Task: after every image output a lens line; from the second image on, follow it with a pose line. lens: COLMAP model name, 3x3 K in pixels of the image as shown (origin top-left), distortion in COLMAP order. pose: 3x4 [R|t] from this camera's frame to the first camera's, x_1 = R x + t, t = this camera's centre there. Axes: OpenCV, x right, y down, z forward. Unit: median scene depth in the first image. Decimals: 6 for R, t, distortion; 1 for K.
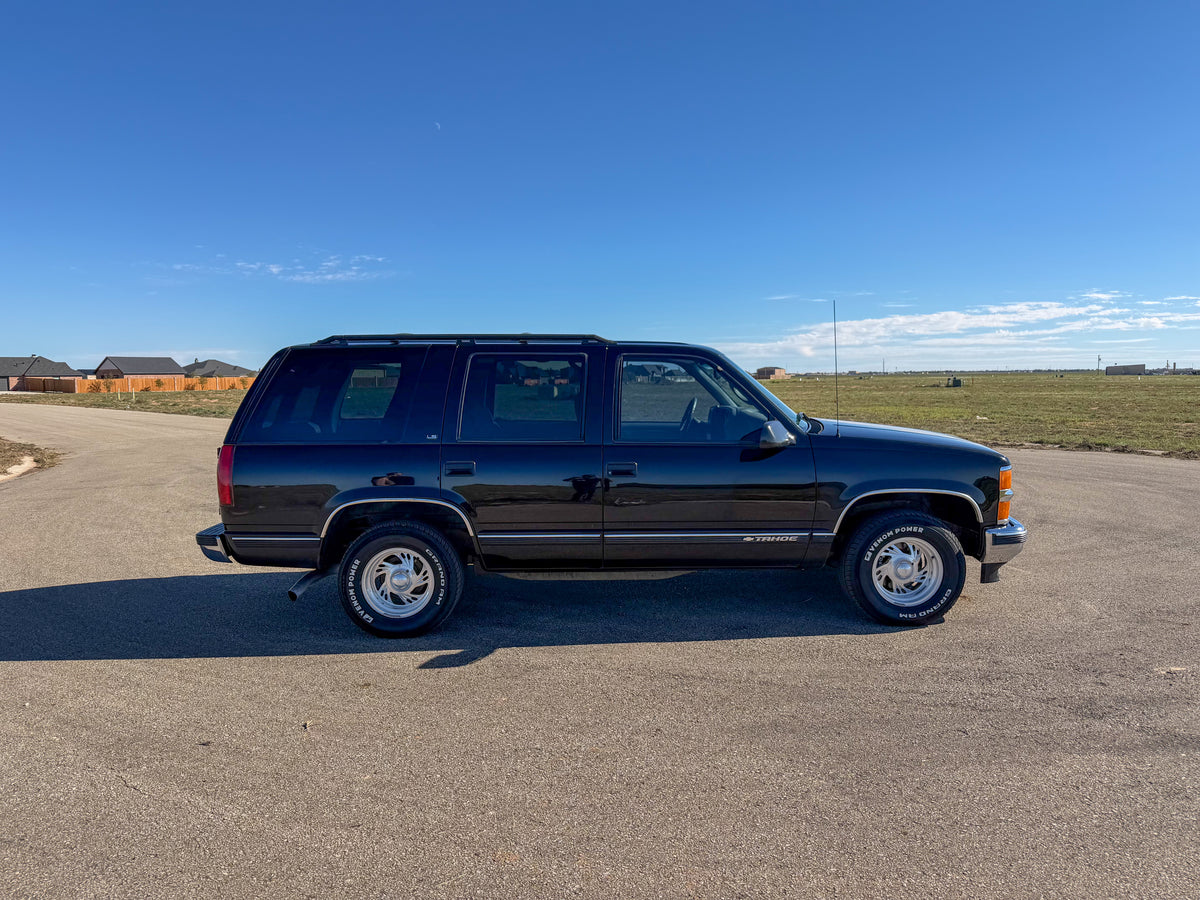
lens RADIAL K [[842.8, 0, 600.0], [0, 842.8, 450.0], [0, 0, 1]] dist [0.116335, -0.226271]
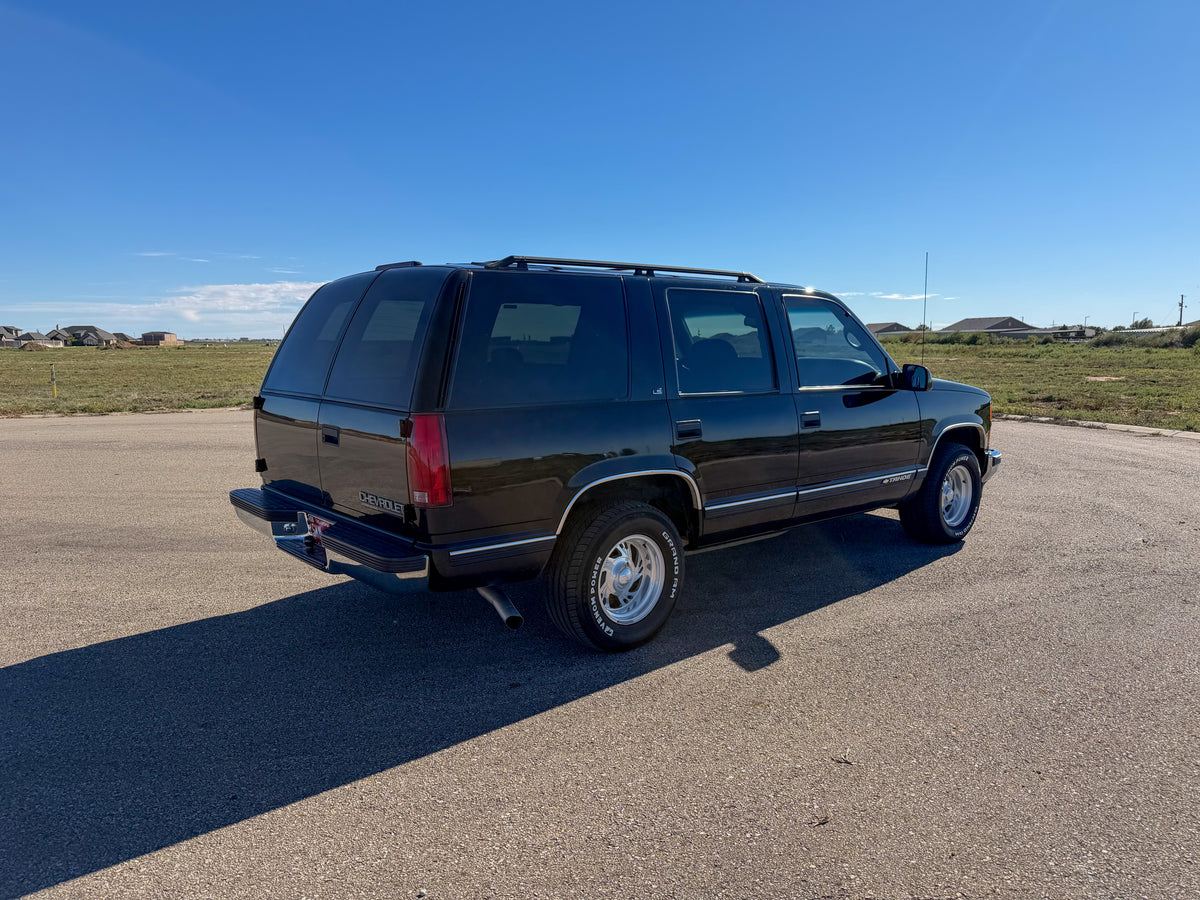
lens RADIAL K [[841.5, 0, 600.0], [0, 841.5, 450.0], [0, 0, 1]] dist [0.022911, 0.000153]
pose [[0.781095, -0.073943, 0.620018, -0.727228], [0.049689, 0.997175, 0.056325, -0.007900], [-0.622432, -0.013187, 0.782563, 0.408271]]
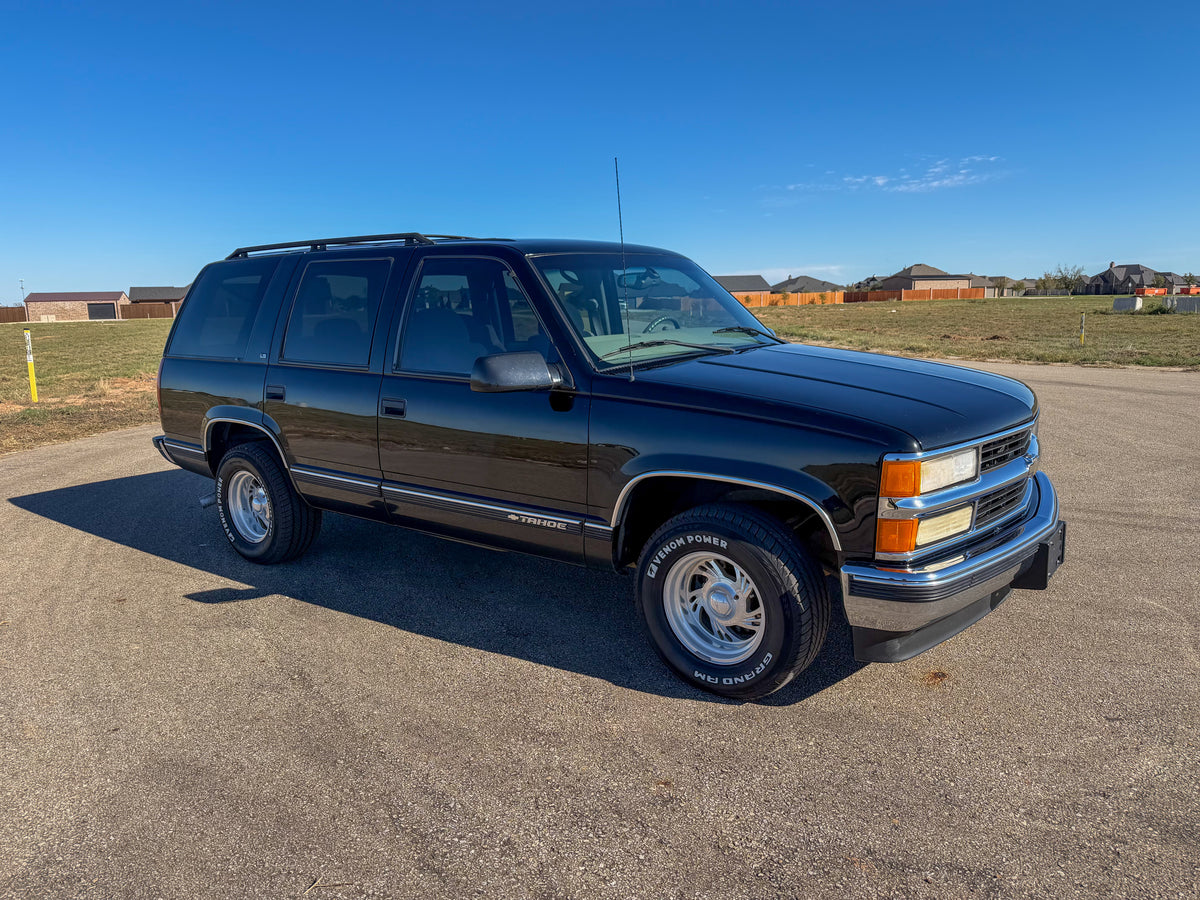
lens RADIAL K [[832.2, 0, 595.9], [0, 832.2, 467.9], [0, 0, 1]] dist [0.111686, -0.162138]
pose [[0.782439, 0.115402, -0.611941, 0.650670], [-0.040288, 0.990001, 0.135186, -0.033522], [0.621423, -0.081121, 0.779264, 0.493347]]
